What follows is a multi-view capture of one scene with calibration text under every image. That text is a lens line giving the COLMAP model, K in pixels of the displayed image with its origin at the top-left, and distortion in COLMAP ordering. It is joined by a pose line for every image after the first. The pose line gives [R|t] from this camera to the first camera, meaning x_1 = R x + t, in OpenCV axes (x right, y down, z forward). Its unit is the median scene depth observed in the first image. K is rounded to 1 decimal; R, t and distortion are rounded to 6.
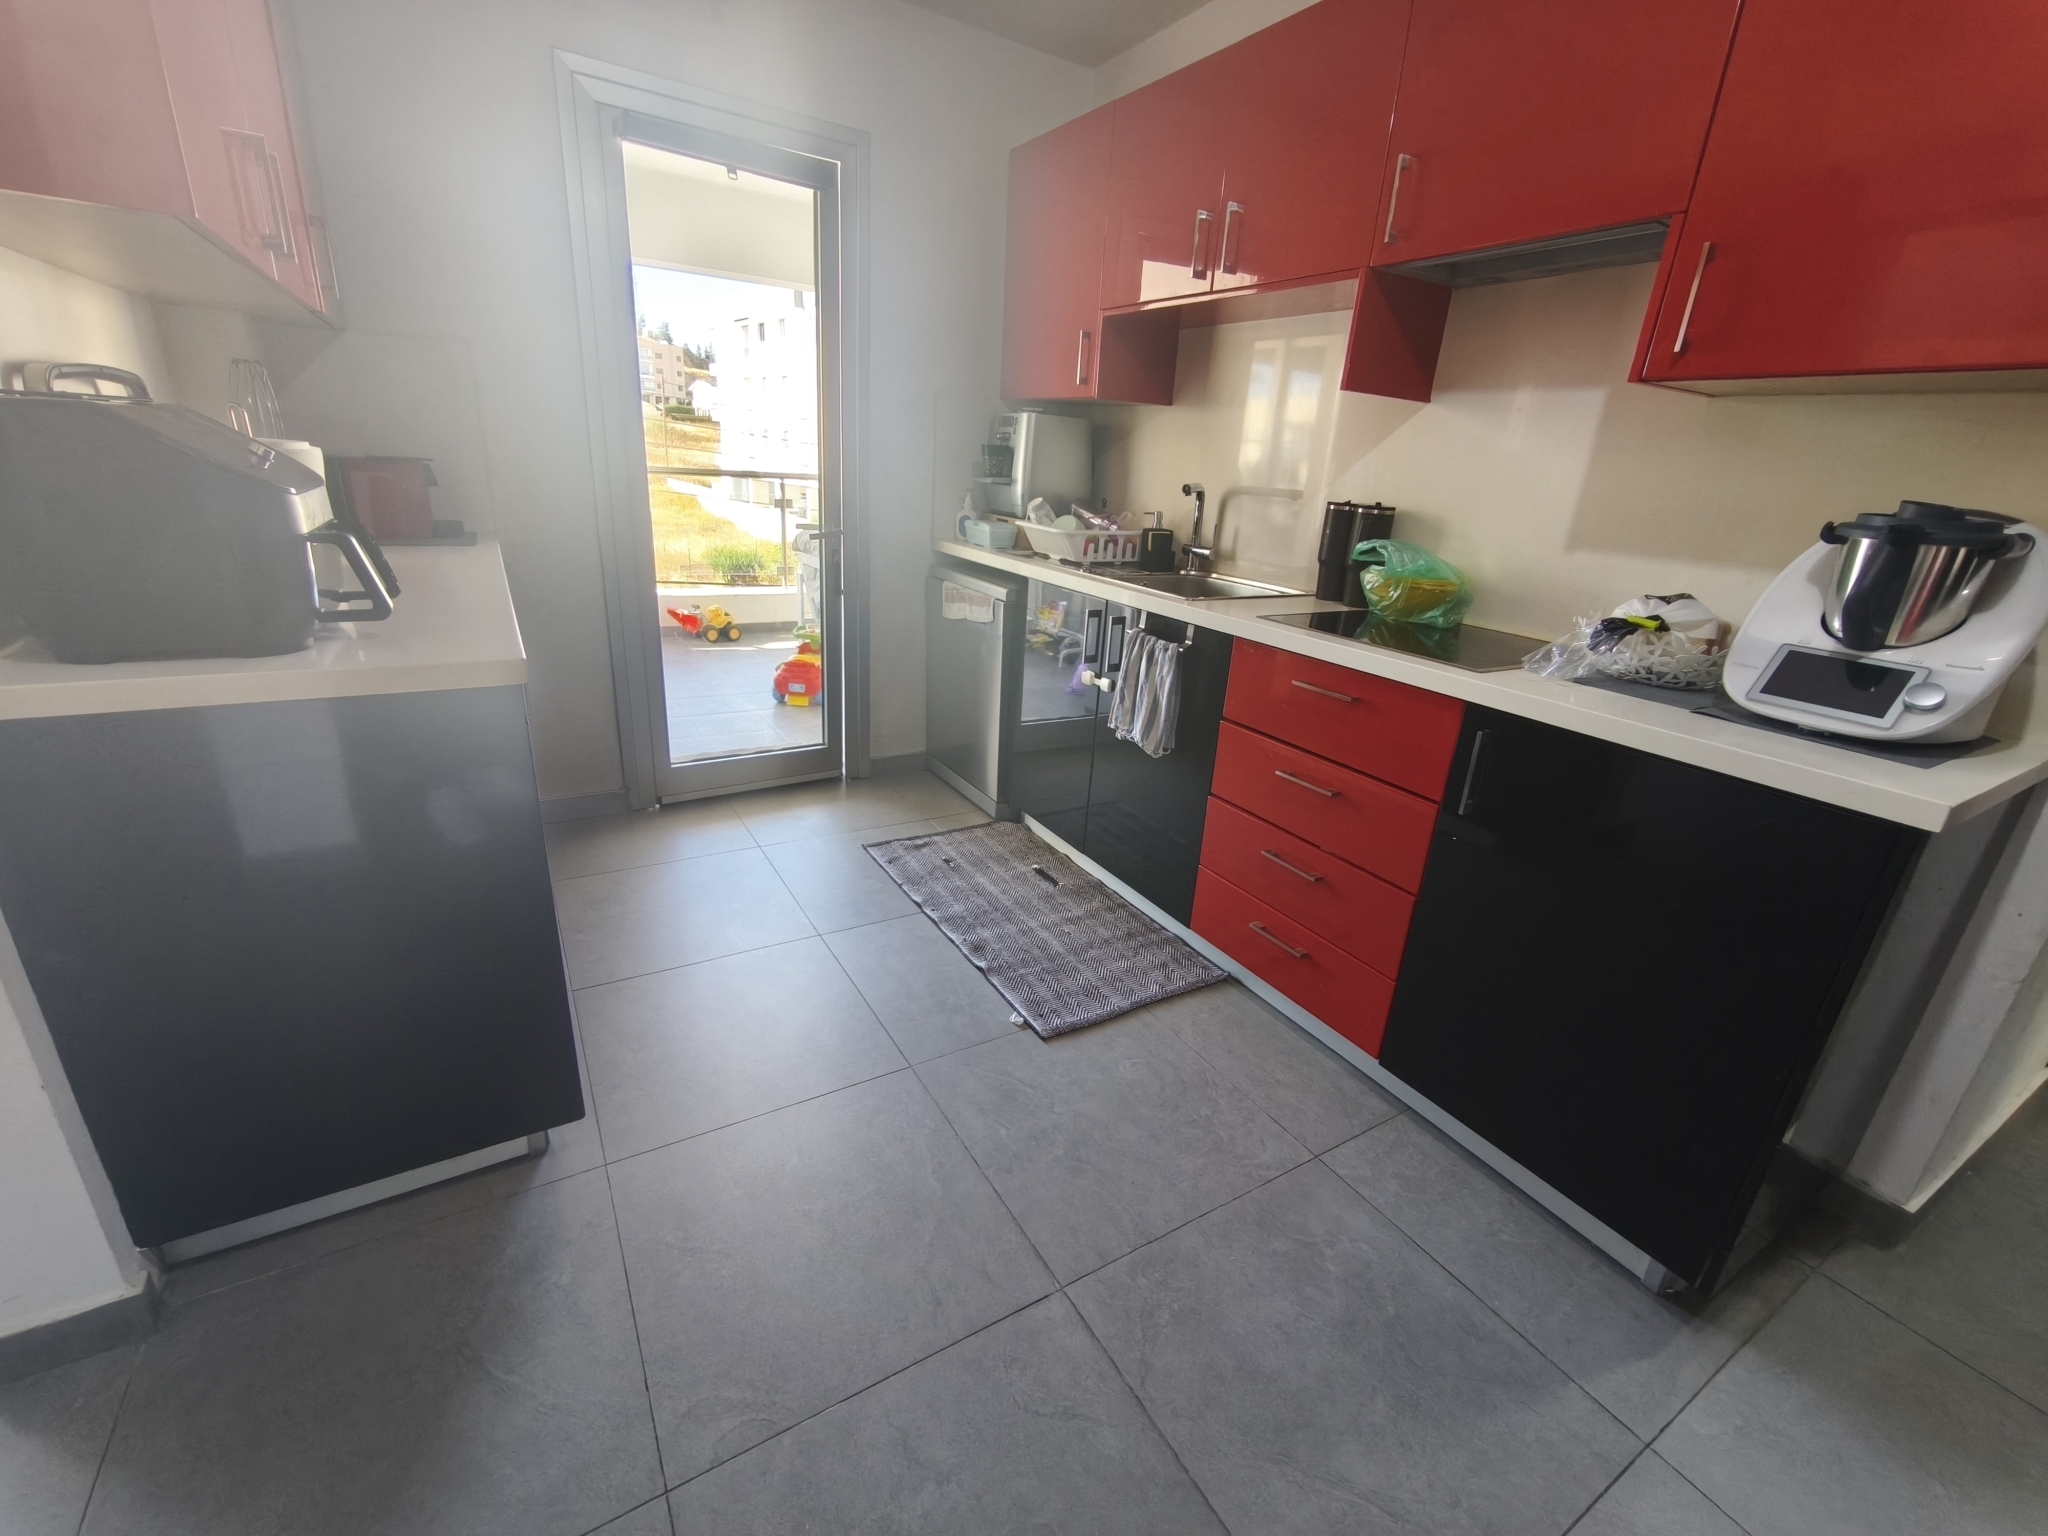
lens RADIAL K [[865.2, 0, 1026.7], [0, 865.2, 775.8], [0, 0, 1]] dist [-0.003859, 0.000460]
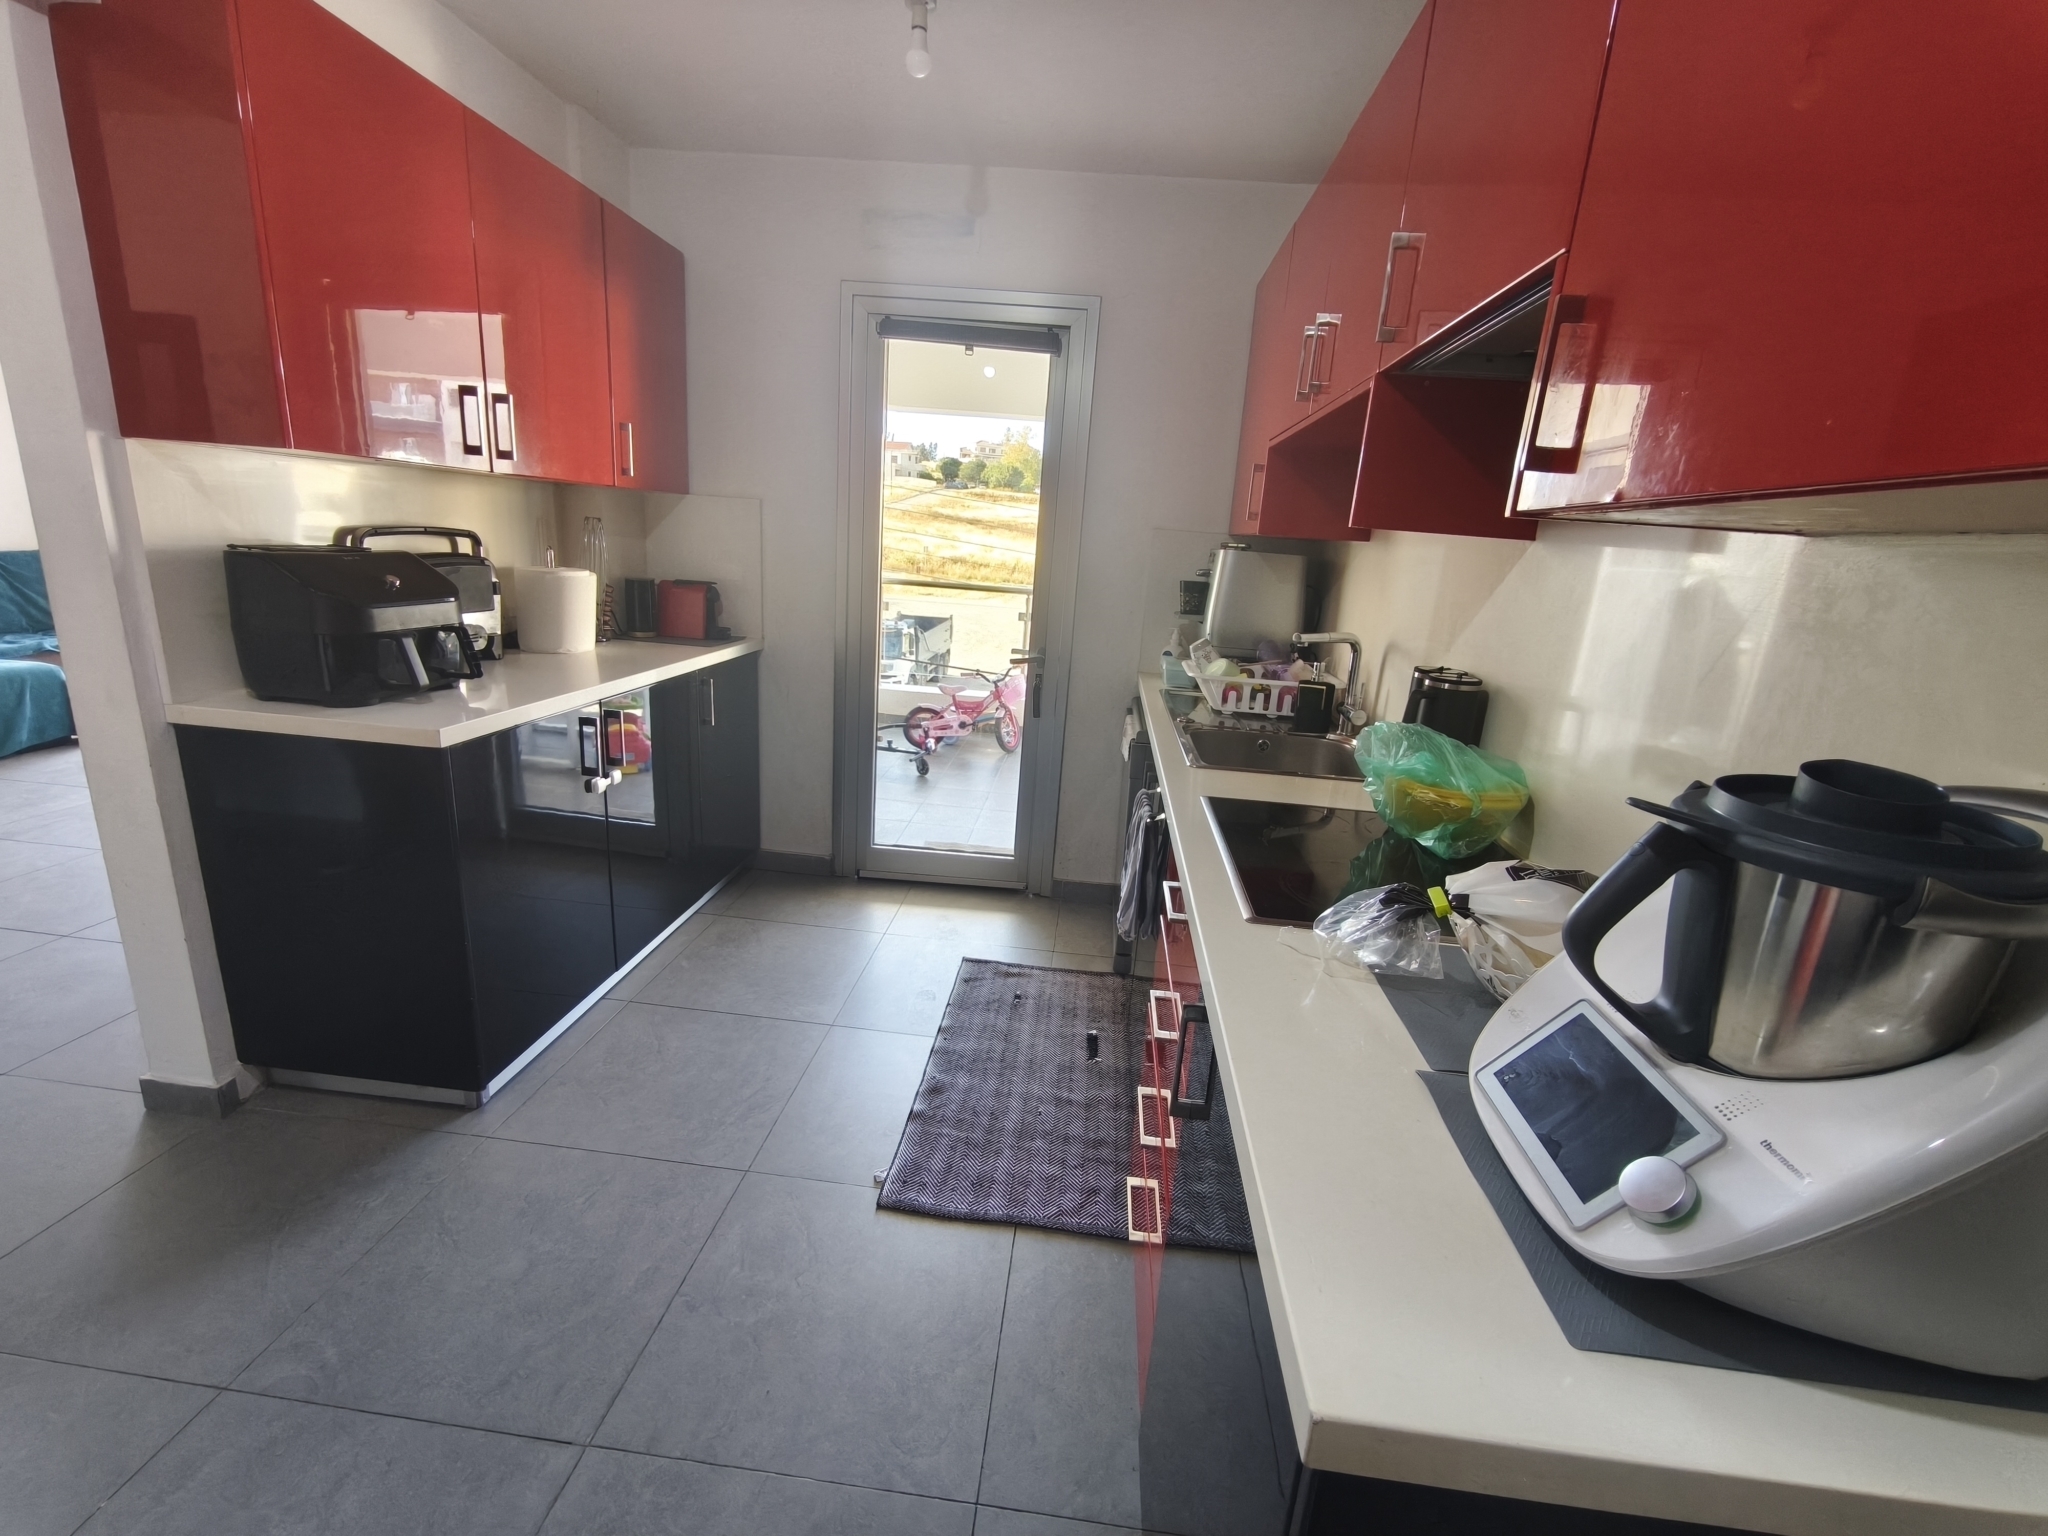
lens RADIAL K [[865.2, 0, 1026.7], [0, 865.2, 775.8], [0, 0, 1]] dist [-0.003859, 0.000460]
pose [[0.806807, 0.151727, -0.571000, 0.422561], [-0.224920, 0.972567, -0.059373, -0.084894], [0.546327, 0.176332, 0.818800, 0.177441]]
